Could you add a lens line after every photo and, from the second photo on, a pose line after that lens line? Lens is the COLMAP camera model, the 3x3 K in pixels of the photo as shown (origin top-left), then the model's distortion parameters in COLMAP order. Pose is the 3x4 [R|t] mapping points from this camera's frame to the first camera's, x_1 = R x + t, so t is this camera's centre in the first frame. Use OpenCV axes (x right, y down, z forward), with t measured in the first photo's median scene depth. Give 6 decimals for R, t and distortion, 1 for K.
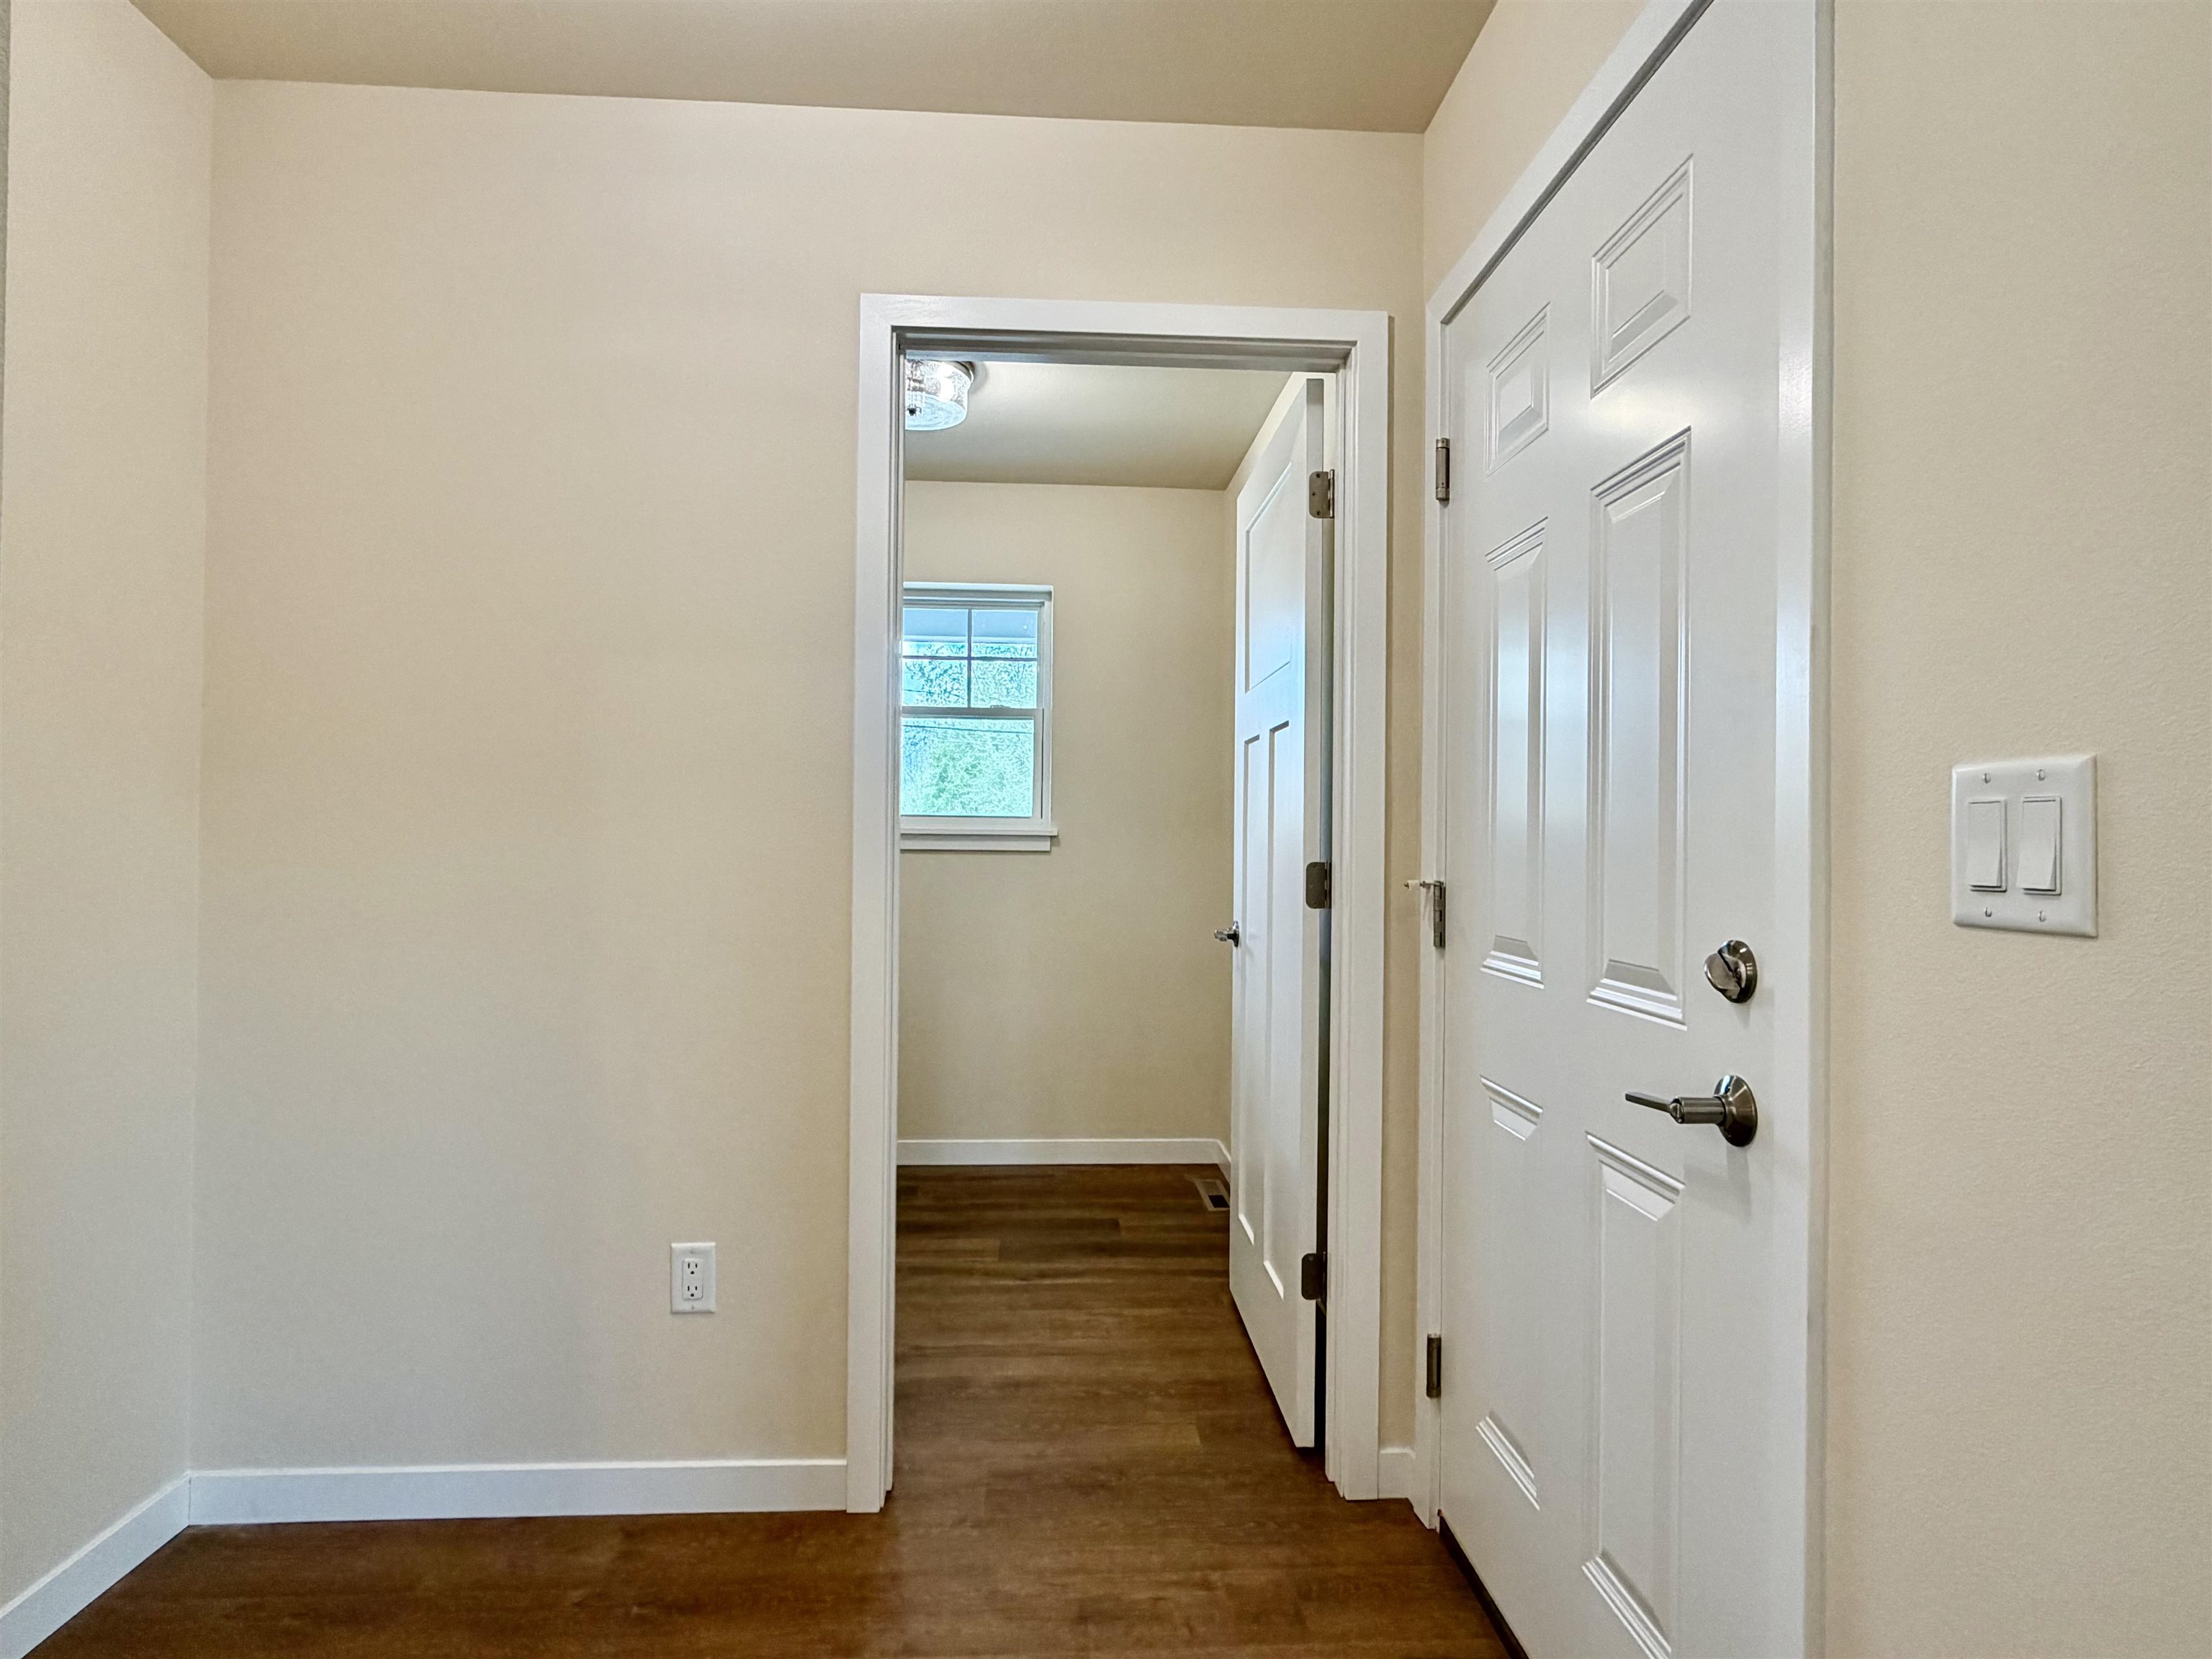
lens RADIAL K [[1194.5, 0, 1105.5], [0, 1194.5, 832.8], [0, 0, 1]] dist [-0.001082, -0.000123]
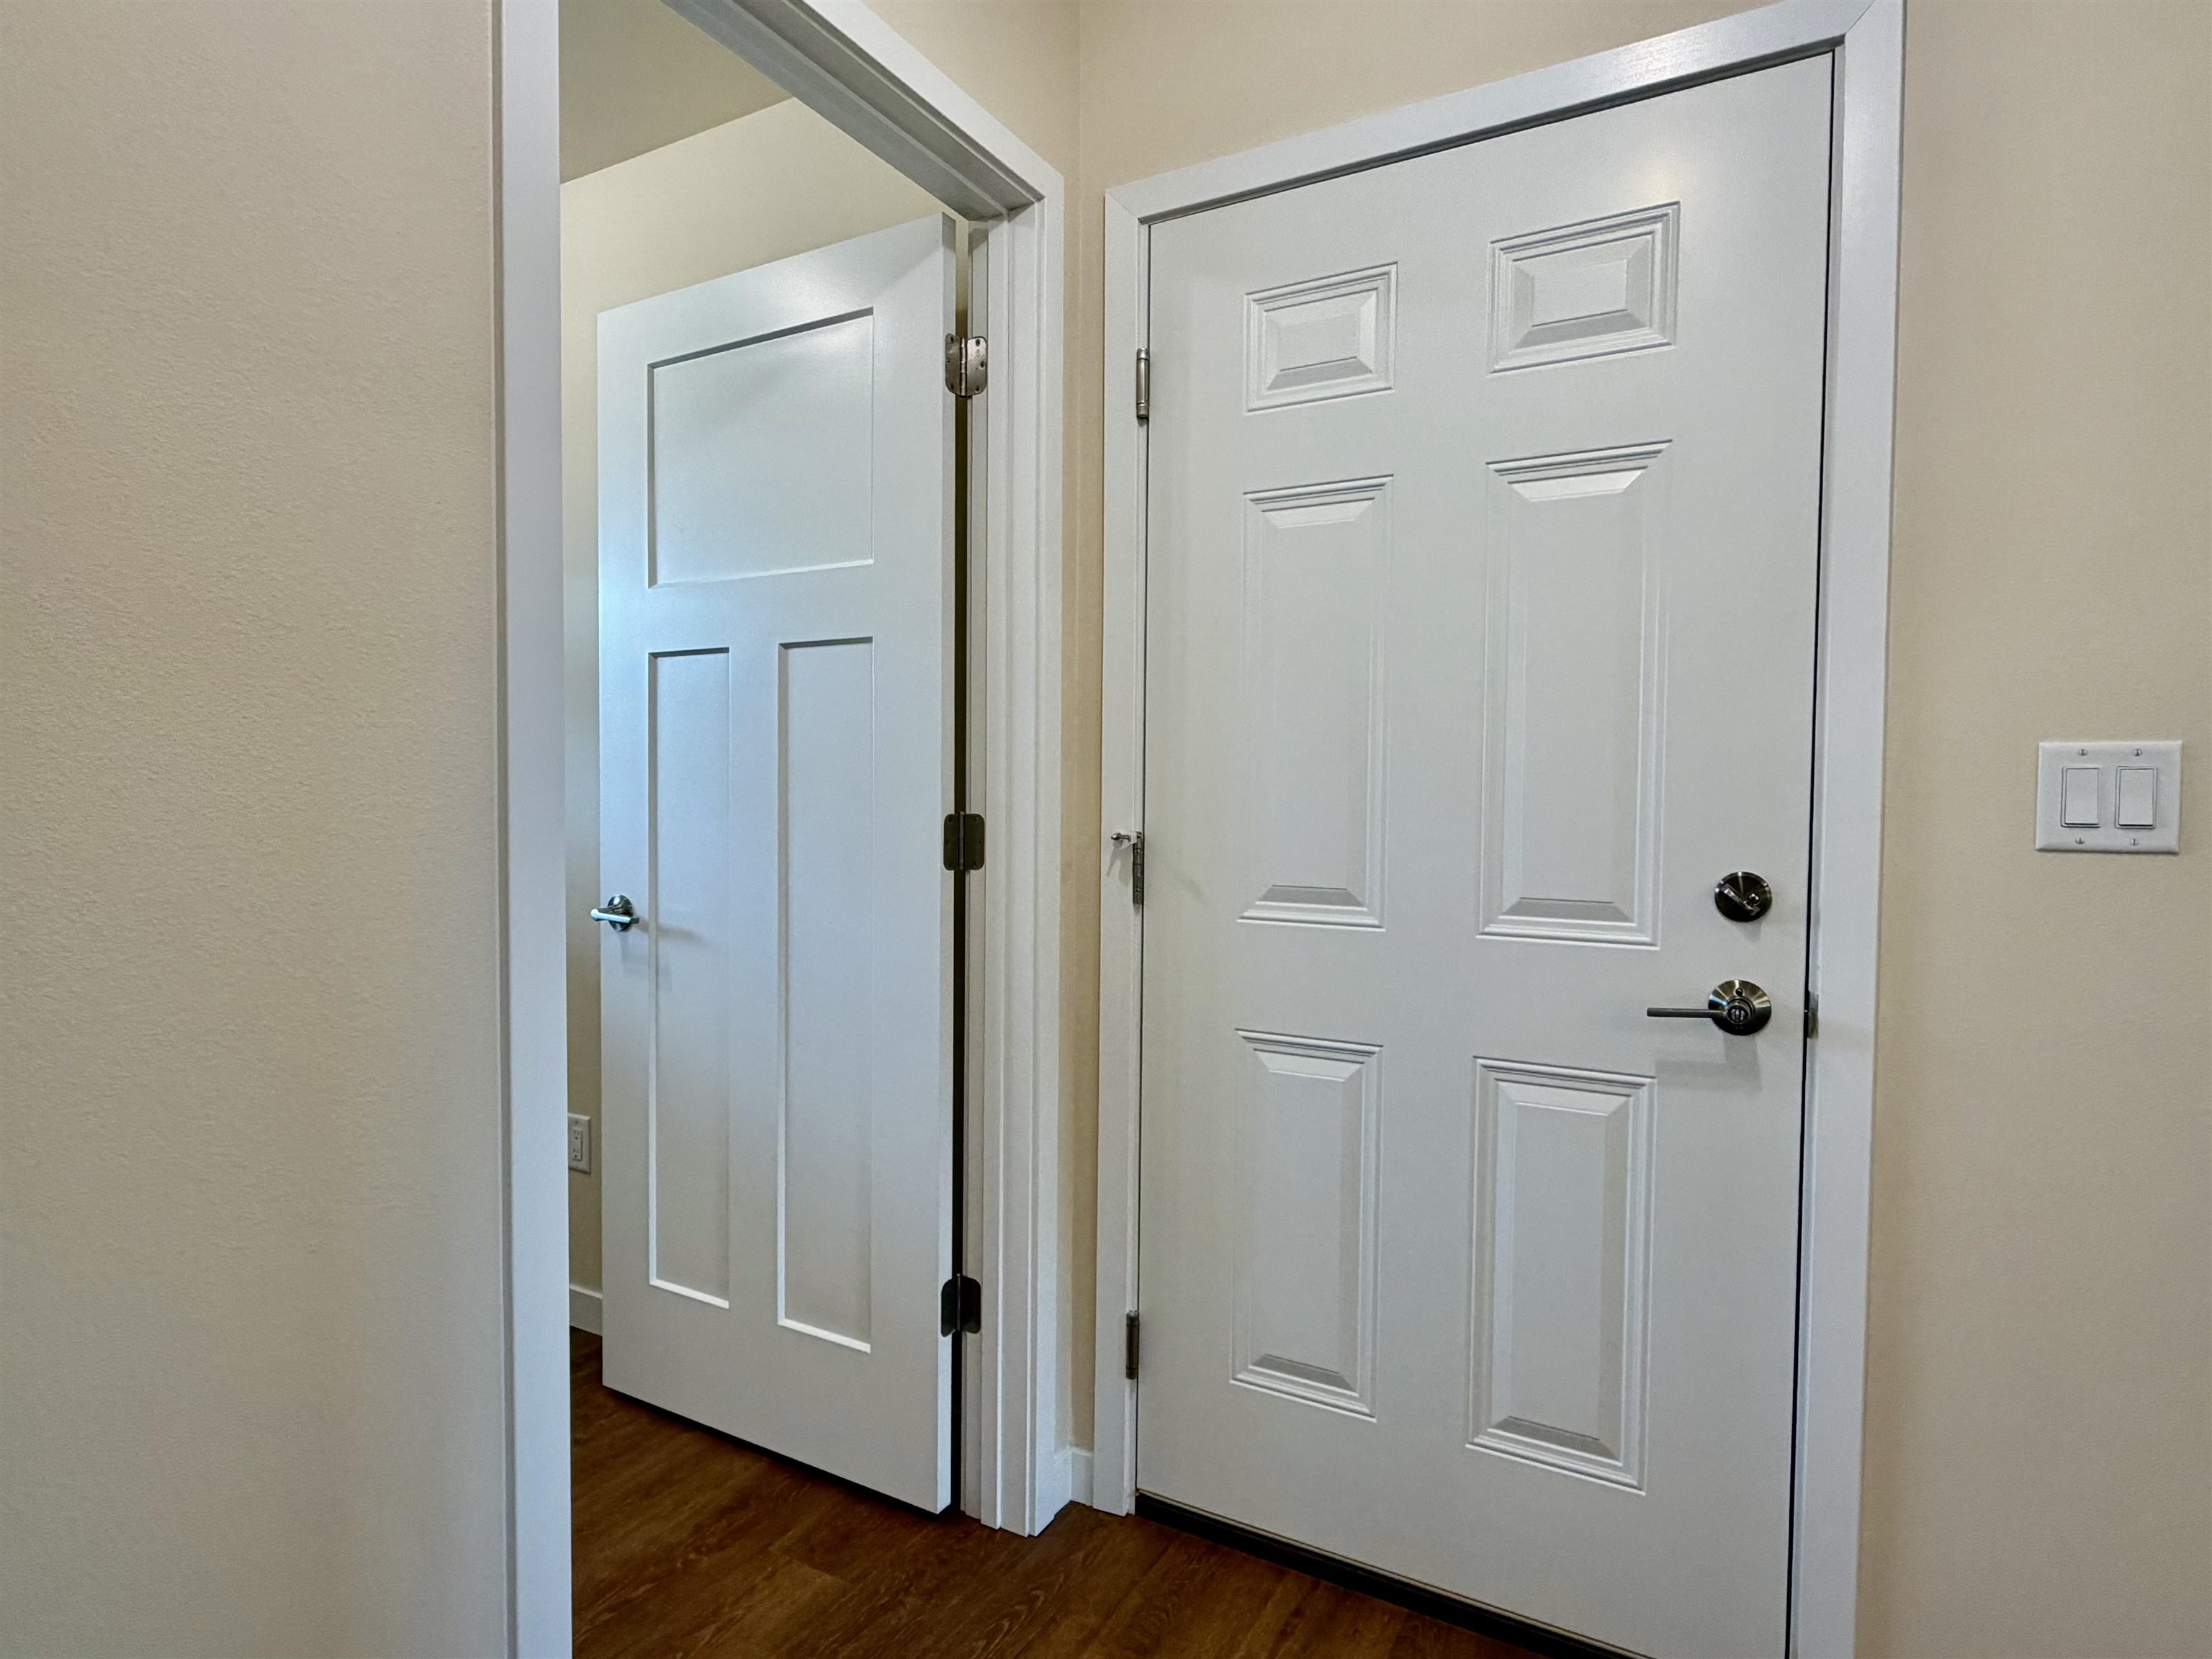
lens RADIAL K [[1194.5, 0, 1105.5], [0, 1194.5, 832.8], [0, 0, 1]] dist [-0.001082, -0.000123]
pose [[0.545680, -0.032934, 0.837346, -0.453301], [-0.008382, 0.998963, 0.044753, -0.000475], [-0.837952, -0.031440, 0.544838, 0.455725]]
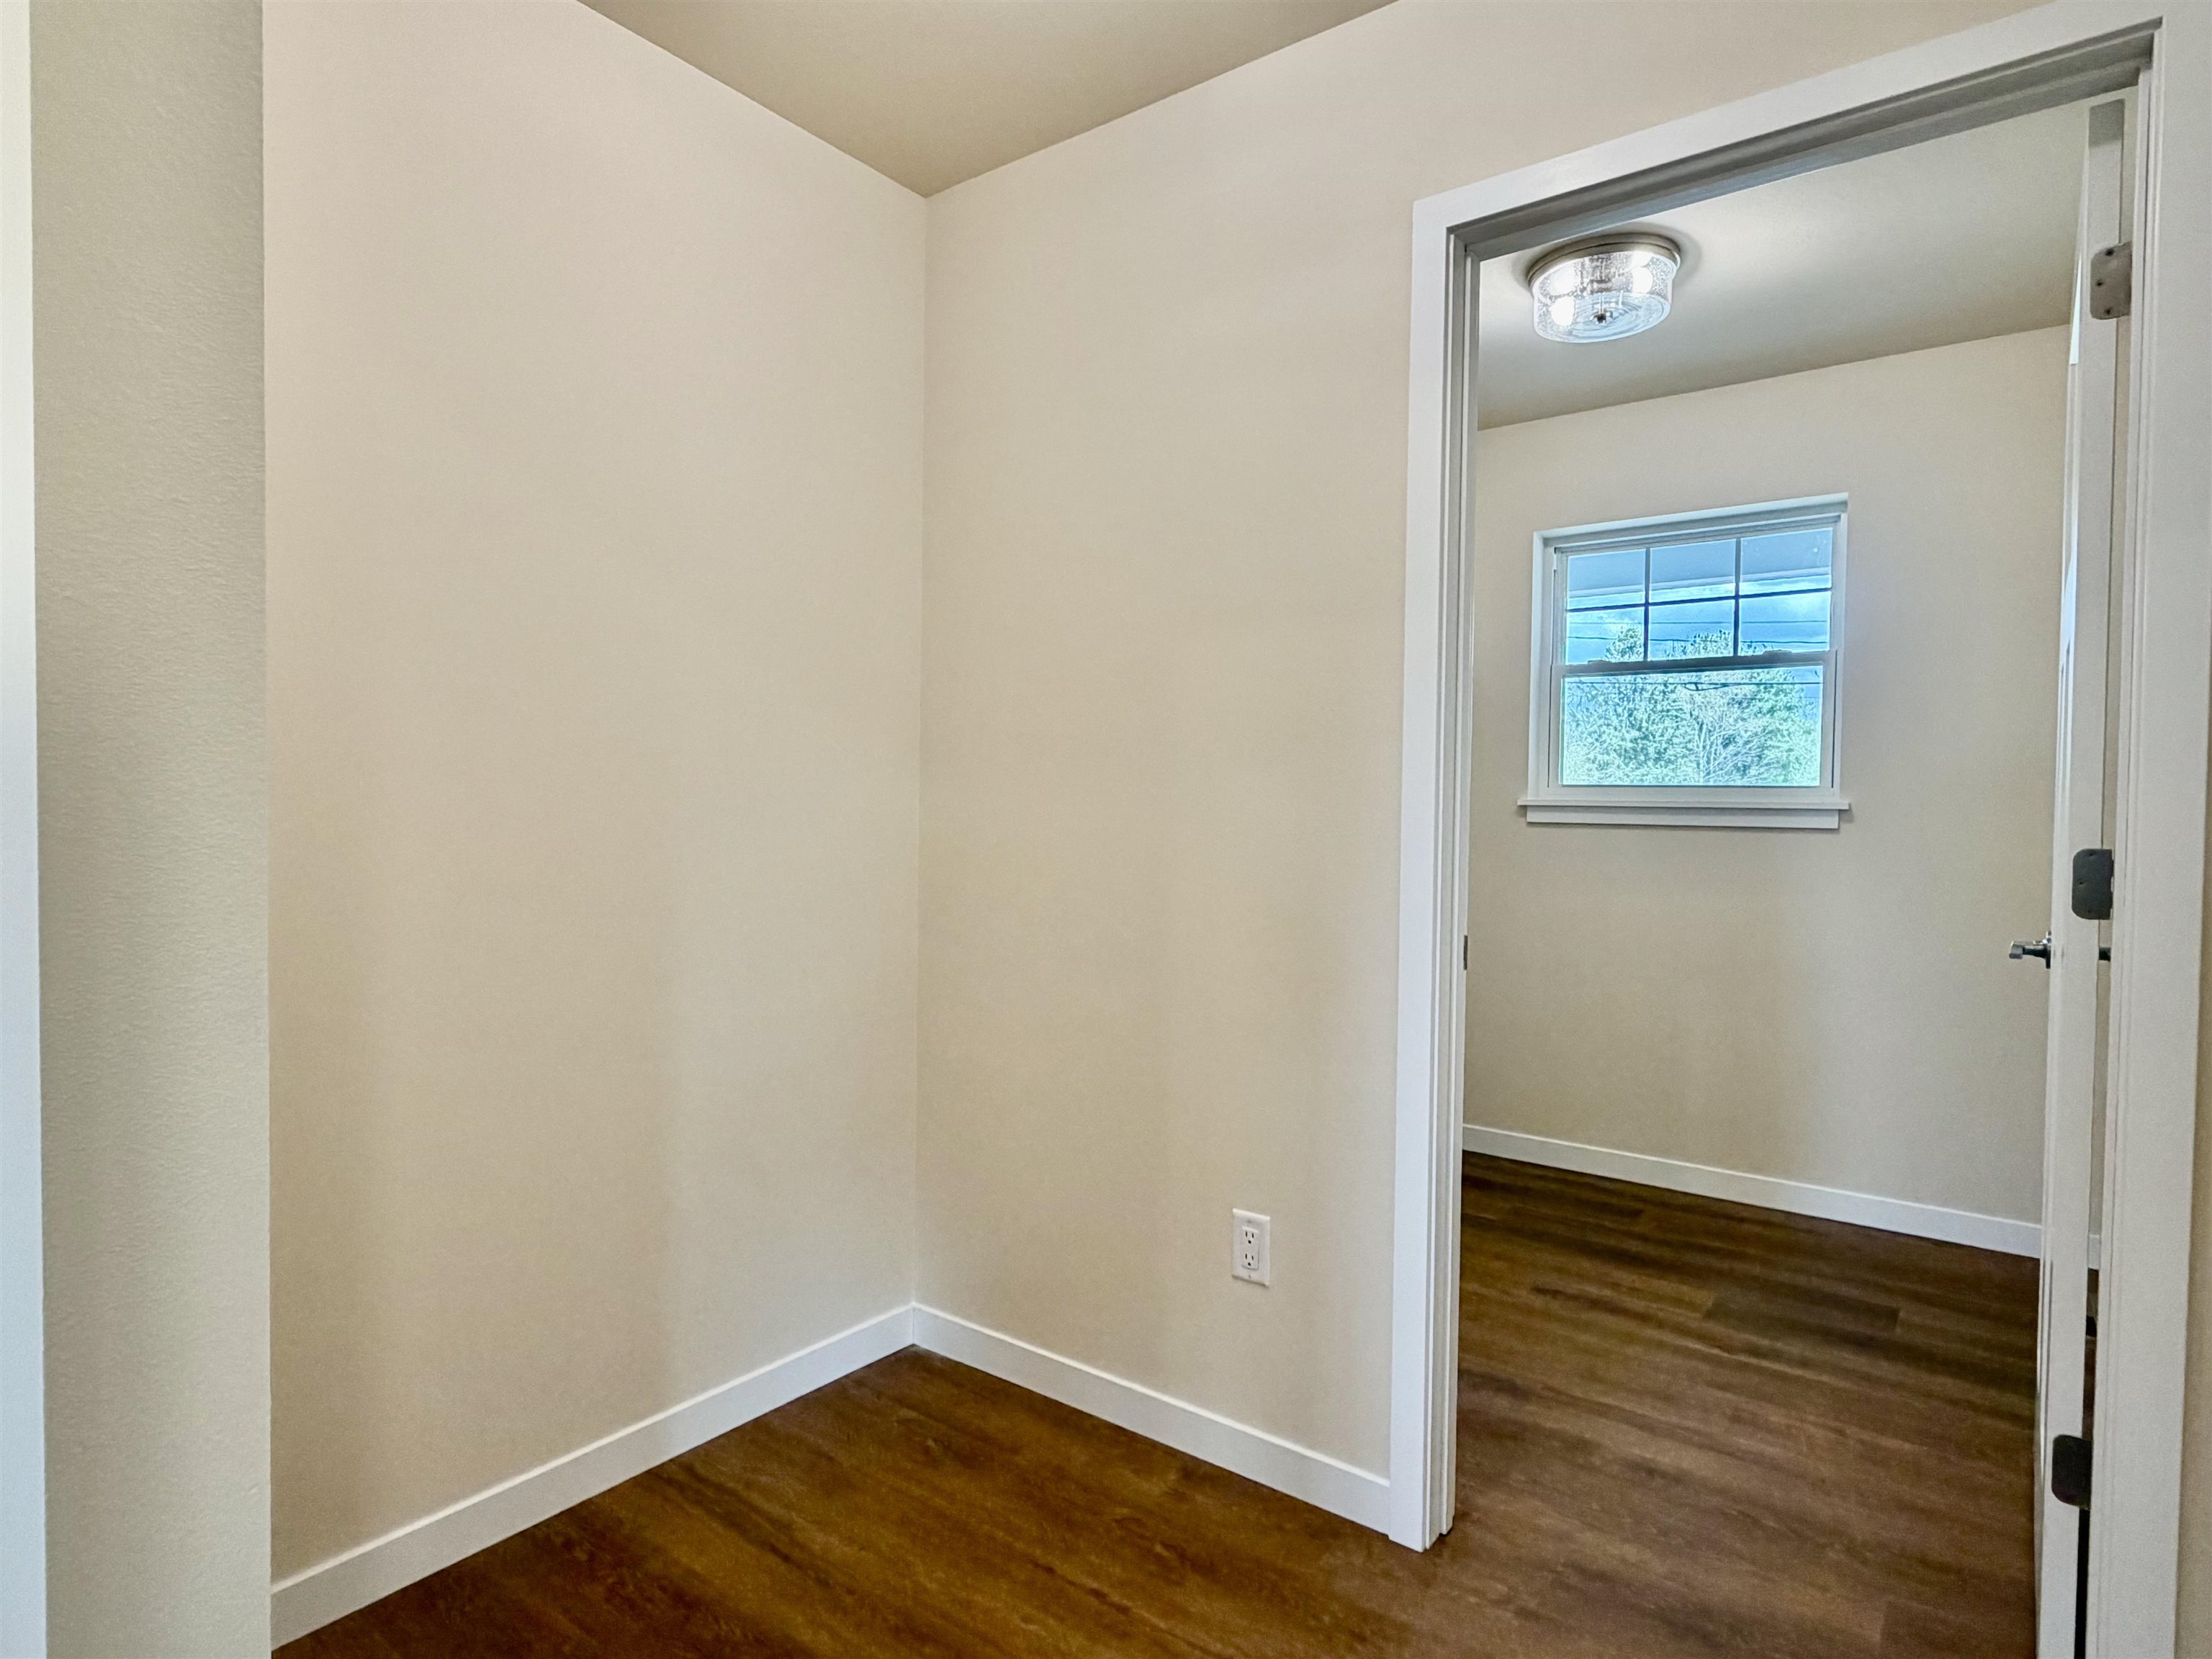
lens RADIAL K [[1194.5, 0, 1105.5], [0, 1194.5, 832.8], [0, 0, 1]] dist [-0.001082, -0.000123]
pose [[0.757787, 0.013941, -0.652353, 0.190660], [-0.000188, 0.999776, 0.021147, 0.002487], [0.652502, -0.015903, 0.757620, 0.147054]]
